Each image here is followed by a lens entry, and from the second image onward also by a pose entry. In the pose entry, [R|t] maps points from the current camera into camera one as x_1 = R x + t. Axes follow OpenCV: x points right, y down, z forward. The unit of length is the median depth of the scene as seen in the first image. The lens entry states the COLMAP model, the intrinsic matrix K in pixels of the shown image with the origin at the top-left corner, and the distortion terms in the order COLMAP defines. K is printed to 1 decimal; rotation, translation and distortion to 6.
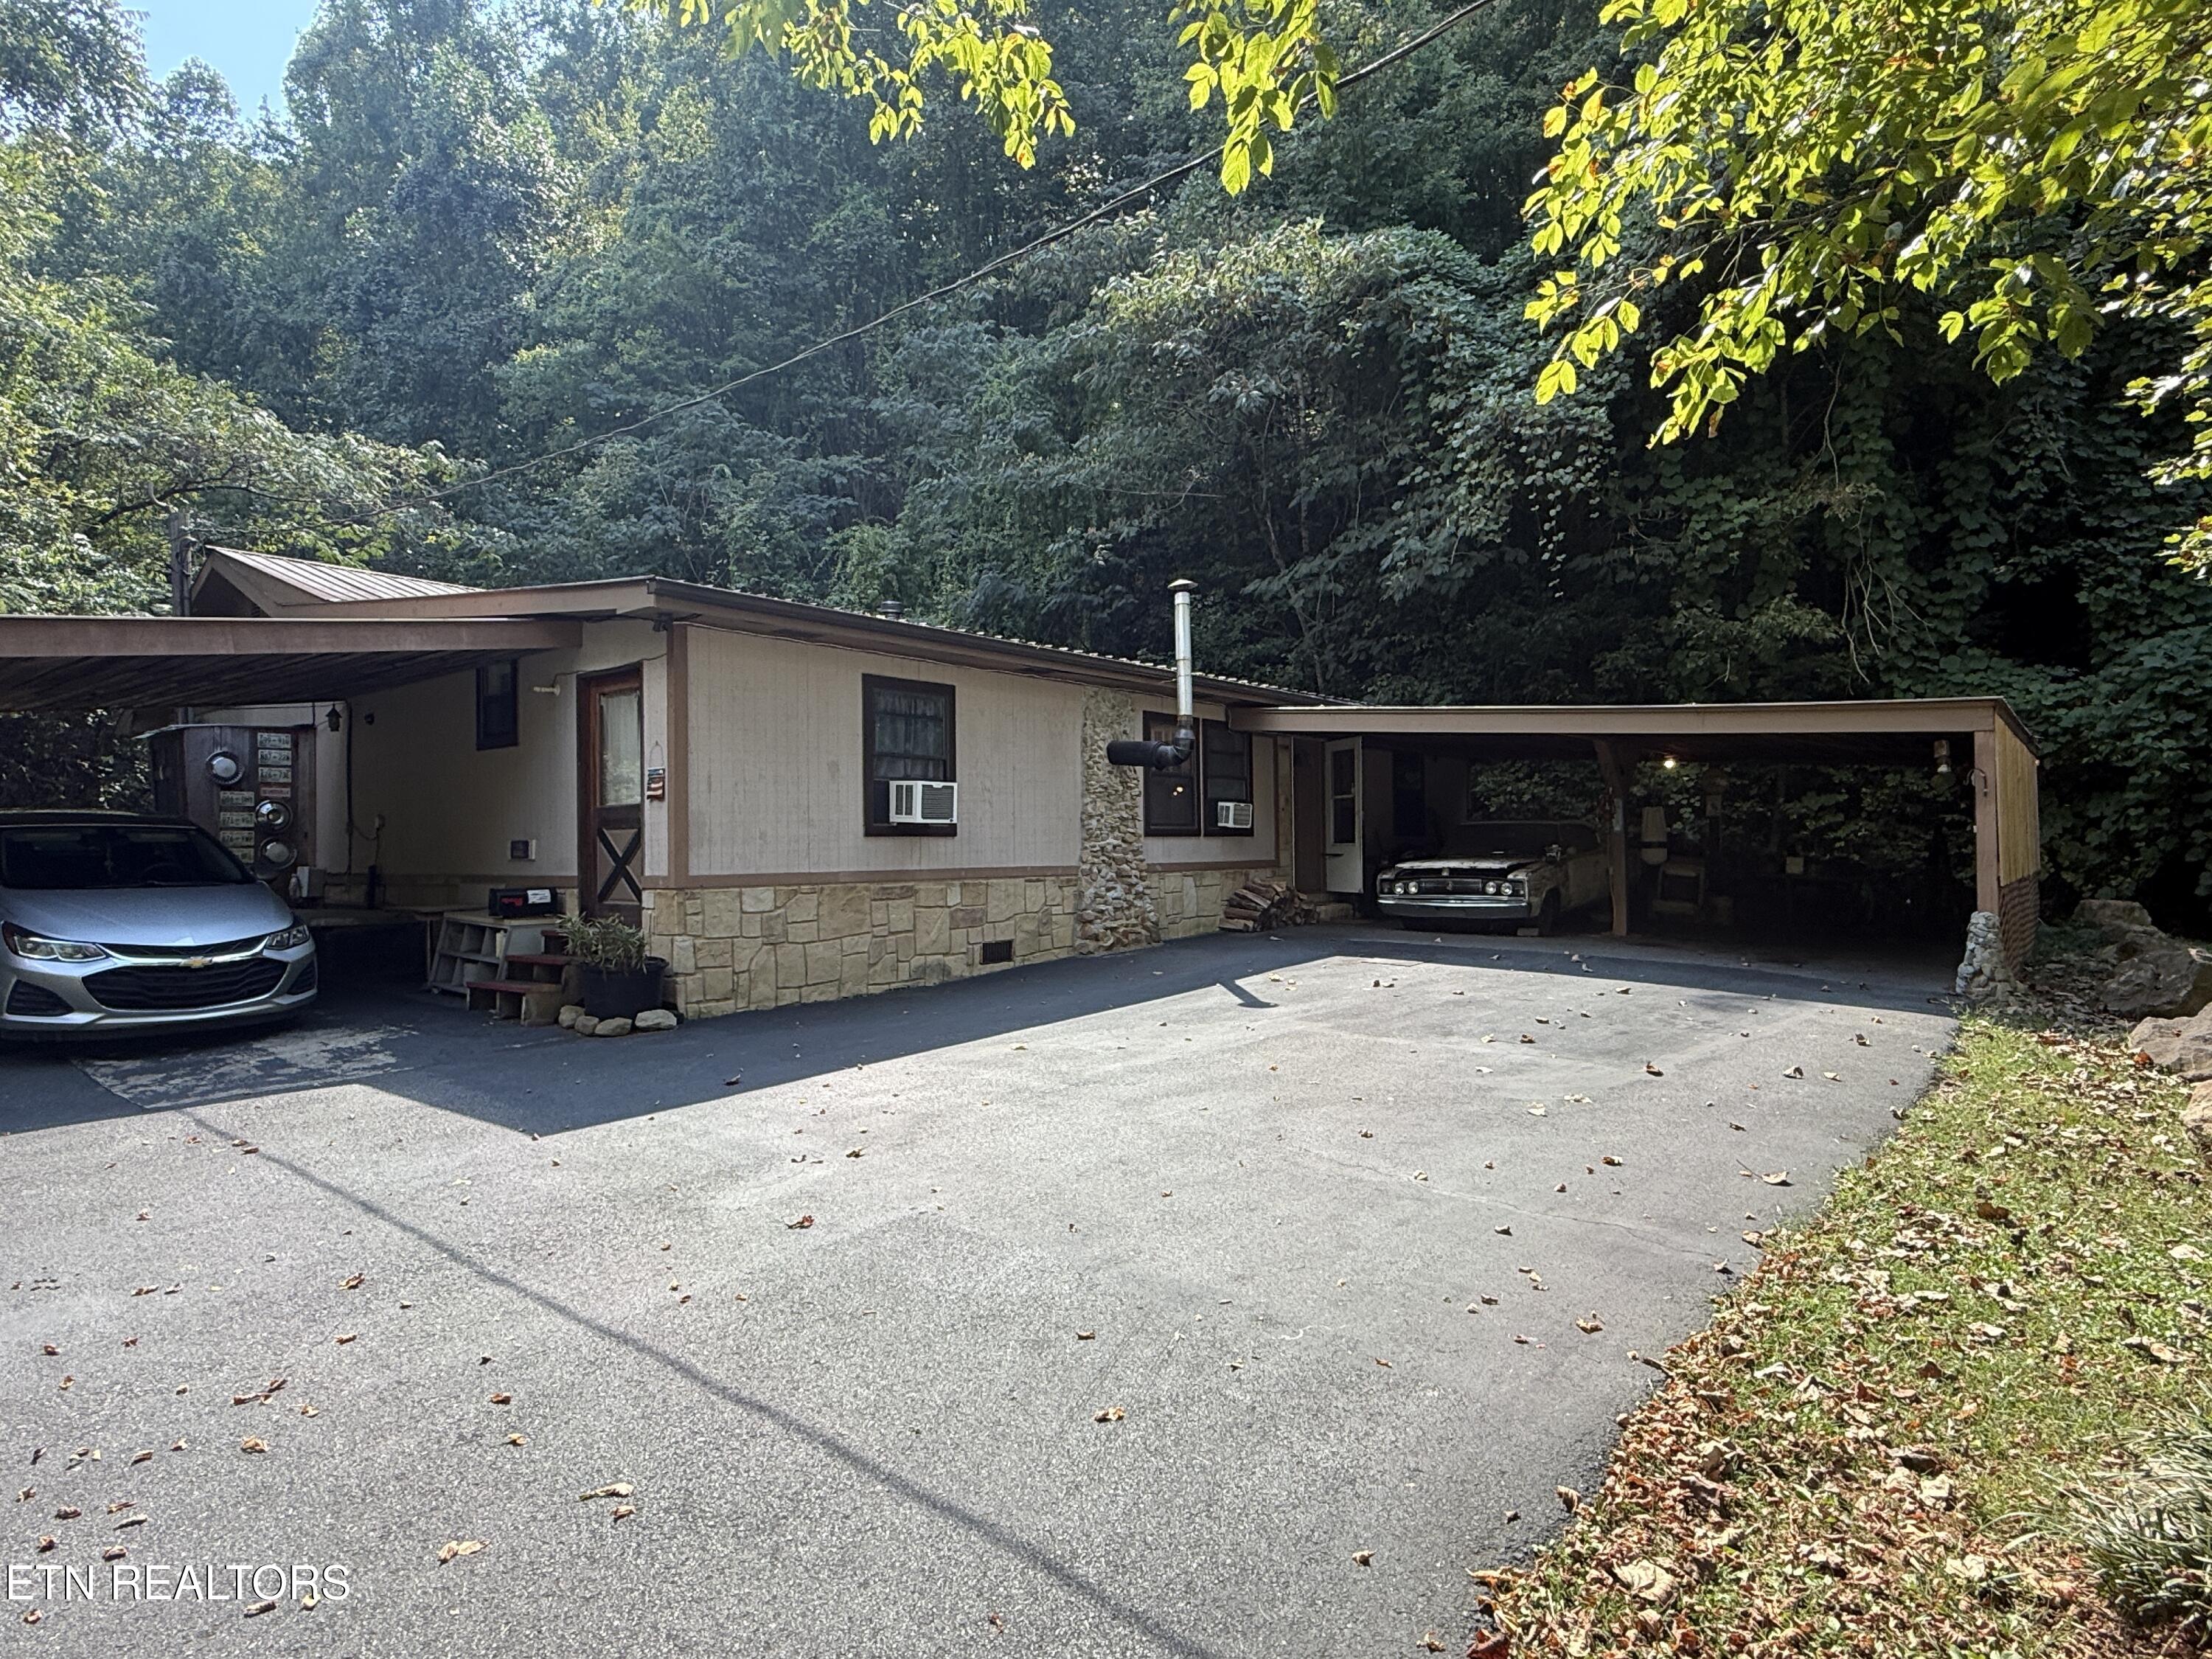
lens RADIAL K [[1237.2, 0, 1104.1], [0, 1237.2, 831.1], [0, 0, 1]] dist [-0.000675, 0.007042]
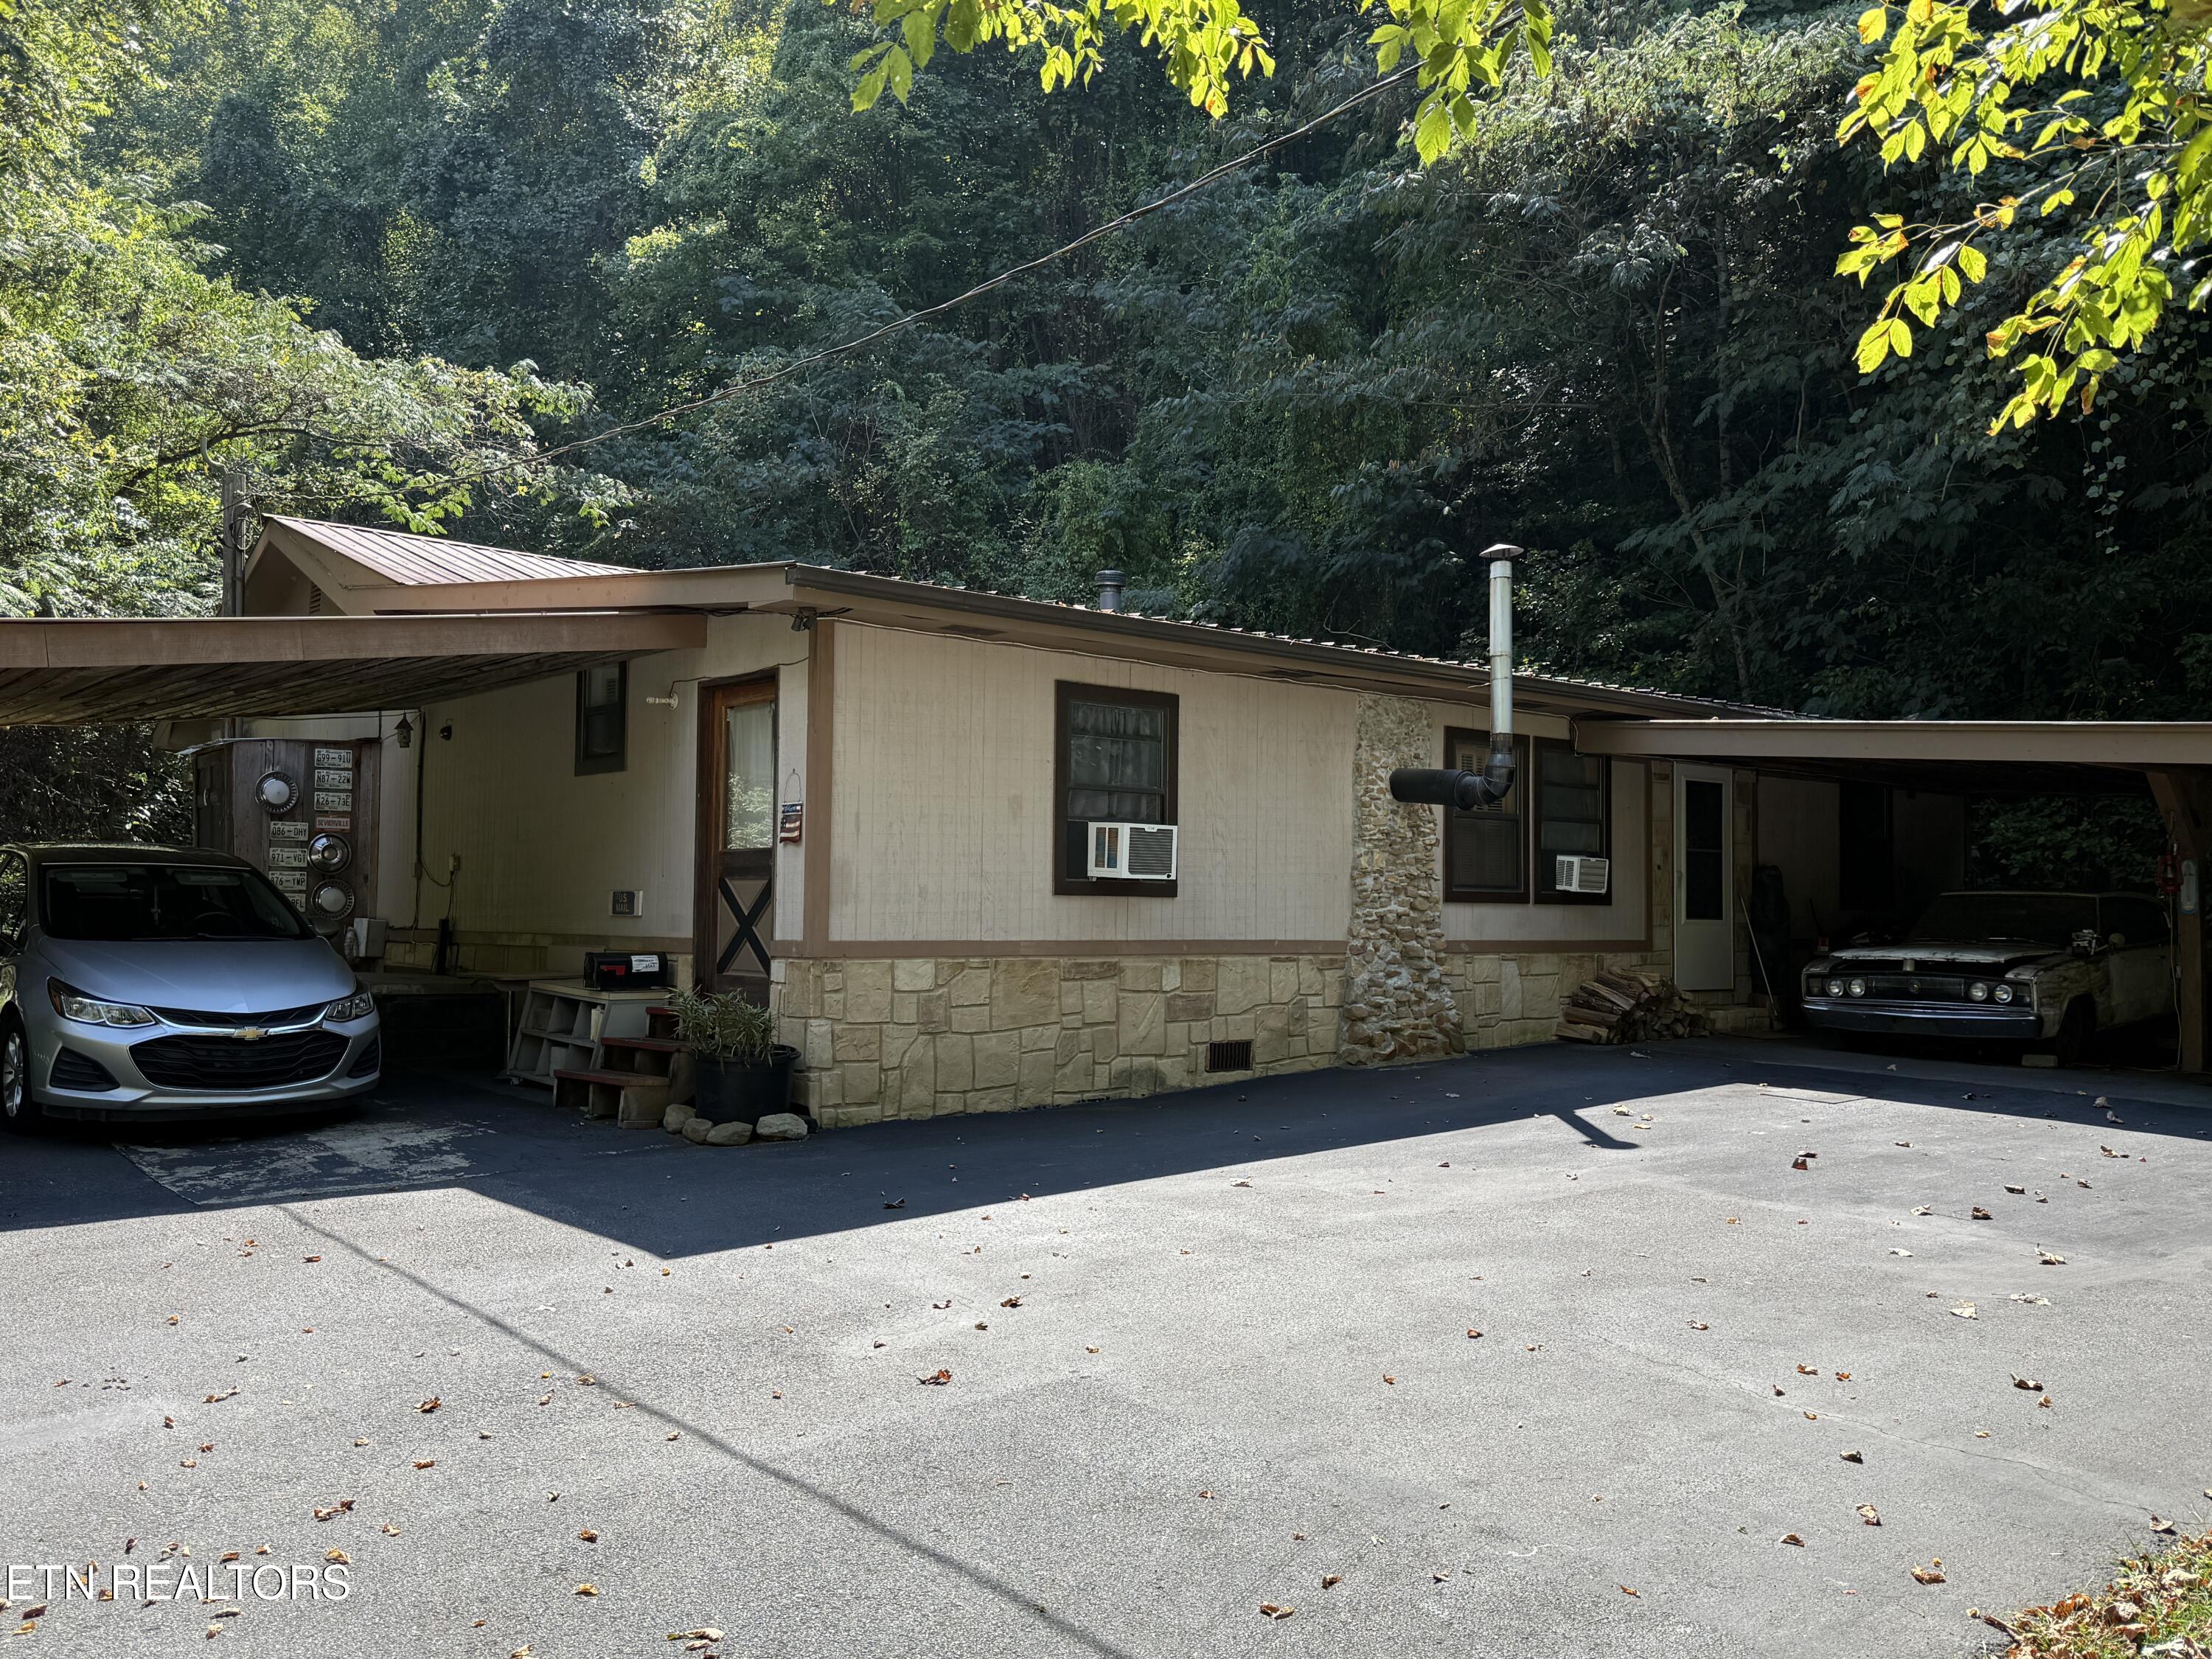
lens RADIAL K [[1787.0, 0, 1100.3], [0, 1787.0, 829.5], [0, 0, 1]] dist [0.103209, -0.143163]
pose [[0.983540, 0.014867, -0.180076, 0.028314], [-0.020400, 0.999374, -0.028916, -0.004512], [0.179534, 0.032114, 0.983228, -0.064129]]
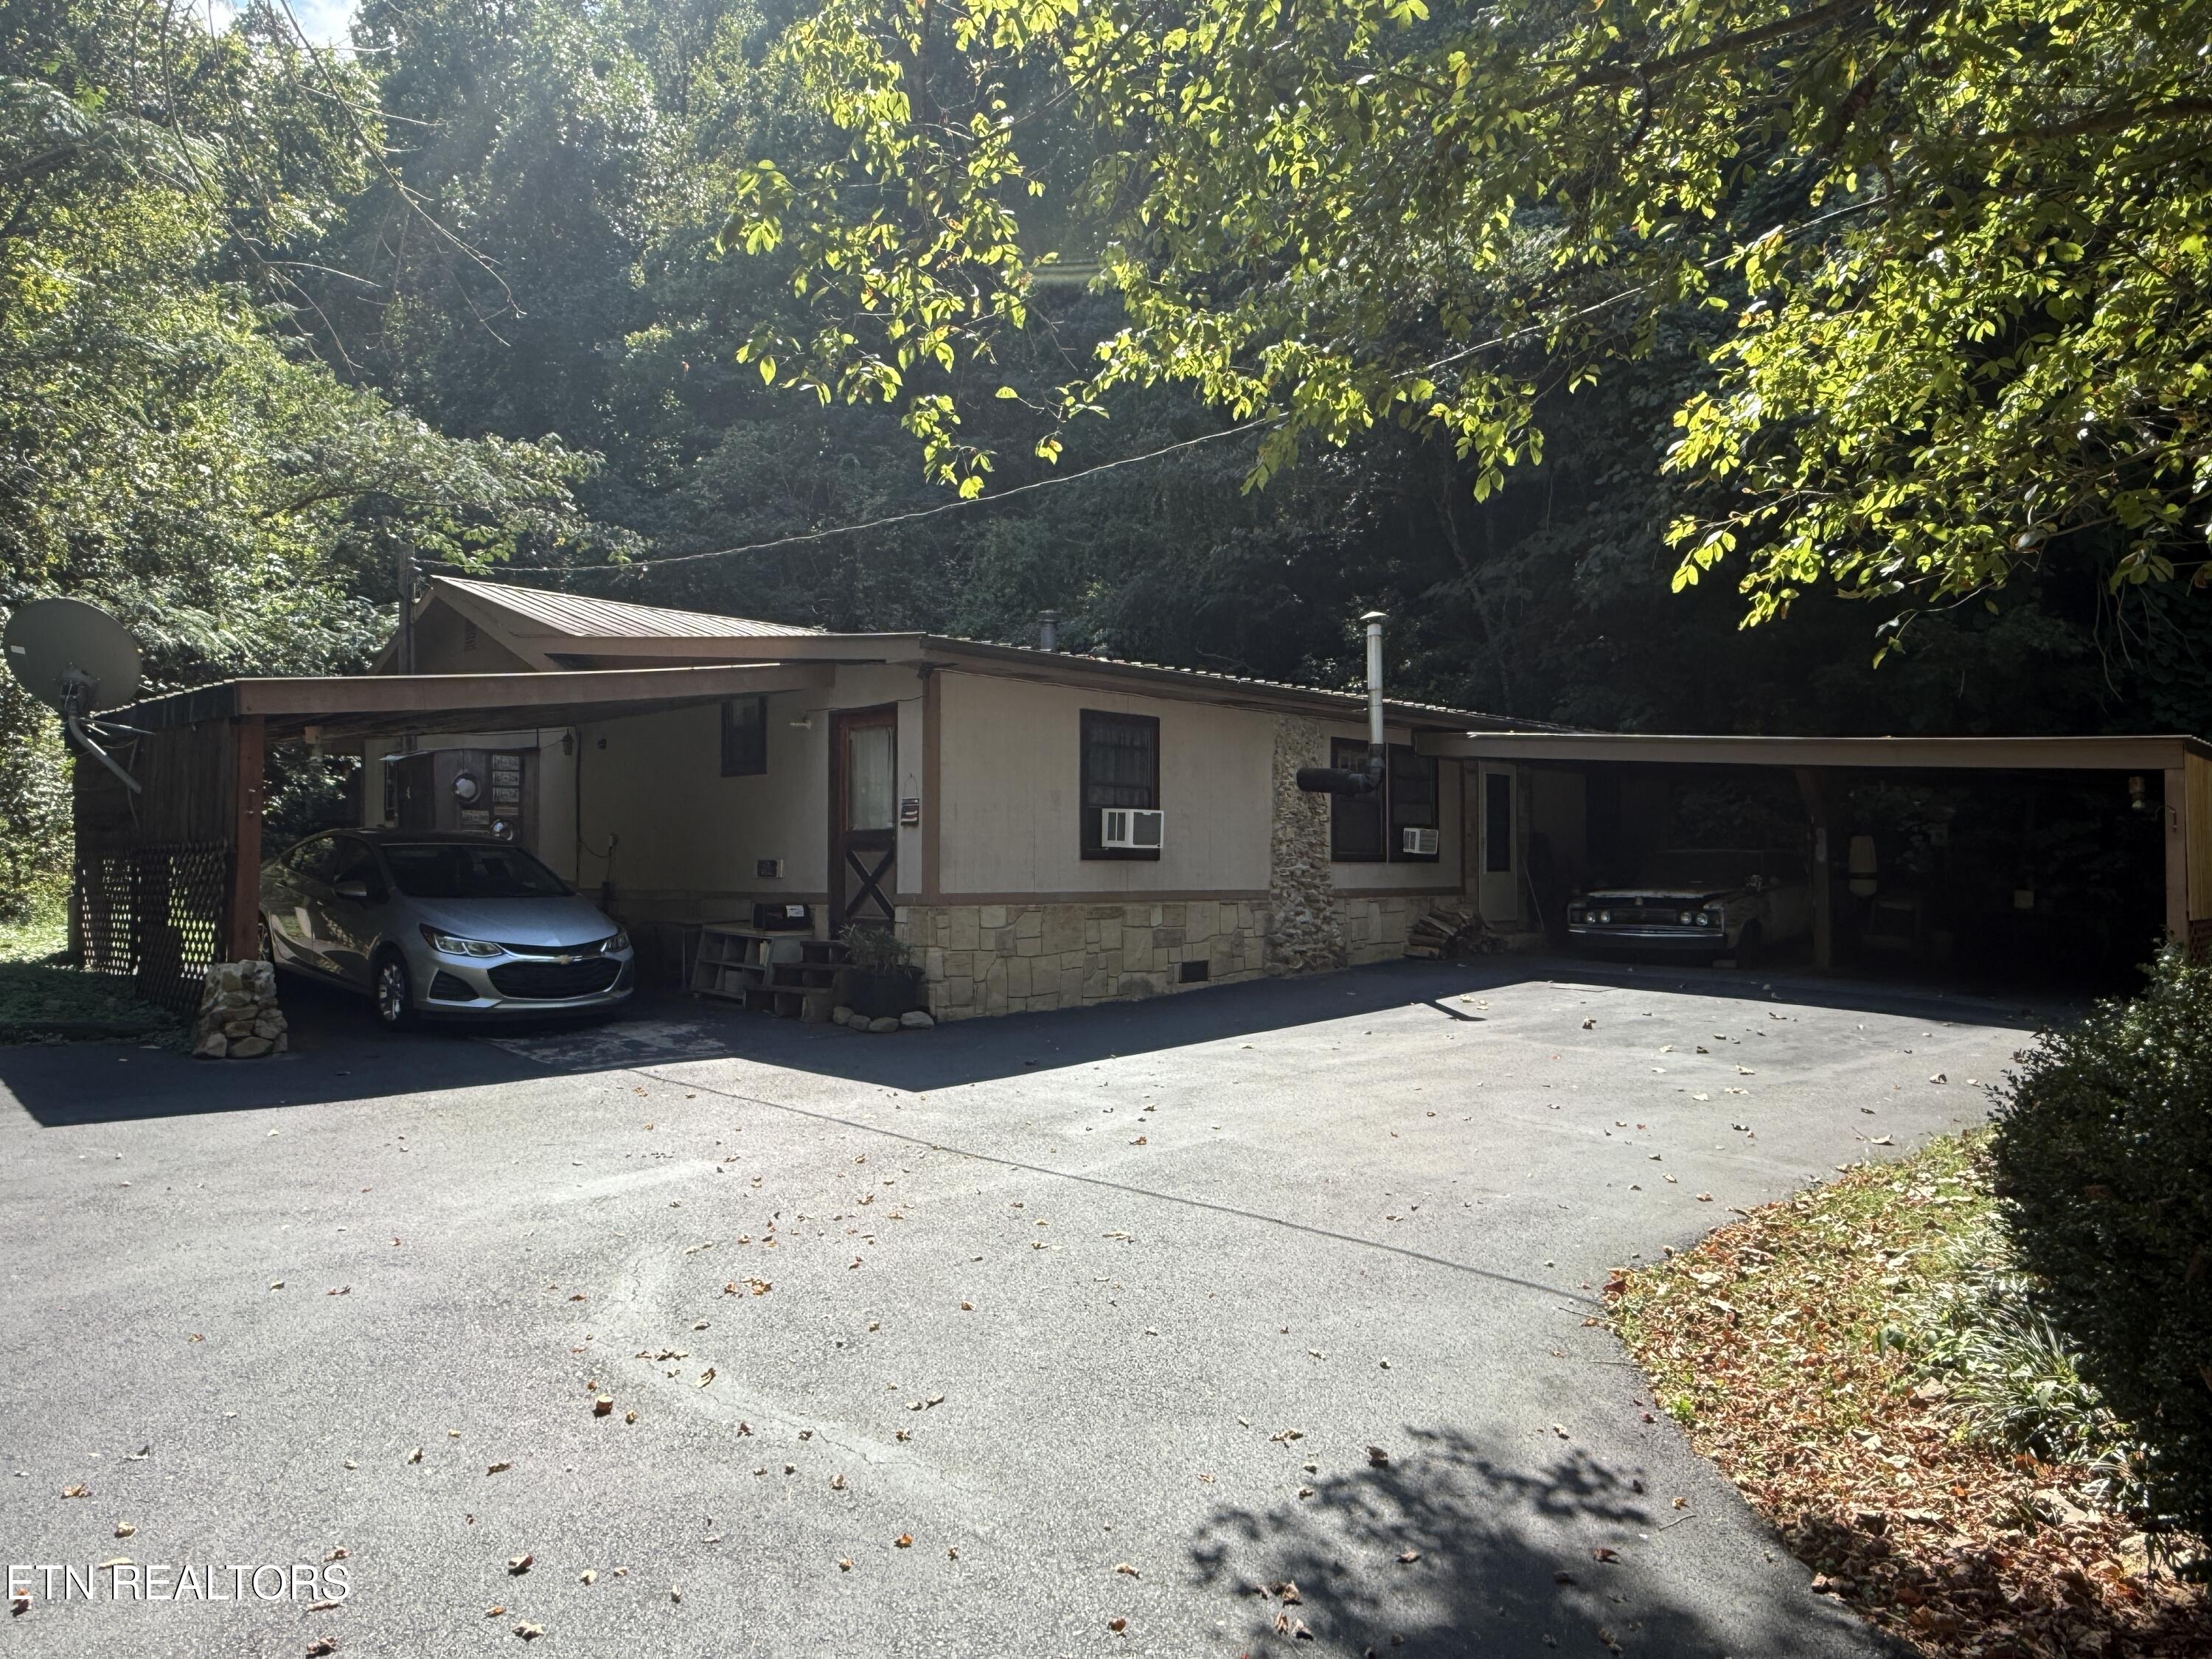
lens RADIAL K [[1498.9, 0, 1104.9], [0, 1498.9, 834.2], [0, 0, 1]] dist [0.007705, -0.007868]
pose [[0.996455, 0.009499, -0.083591, -0.060322], [-0.010352, 0.999899, -0.009775, -0.005427], [0.083490, 0.010605, 0.996452, -0.285826]]
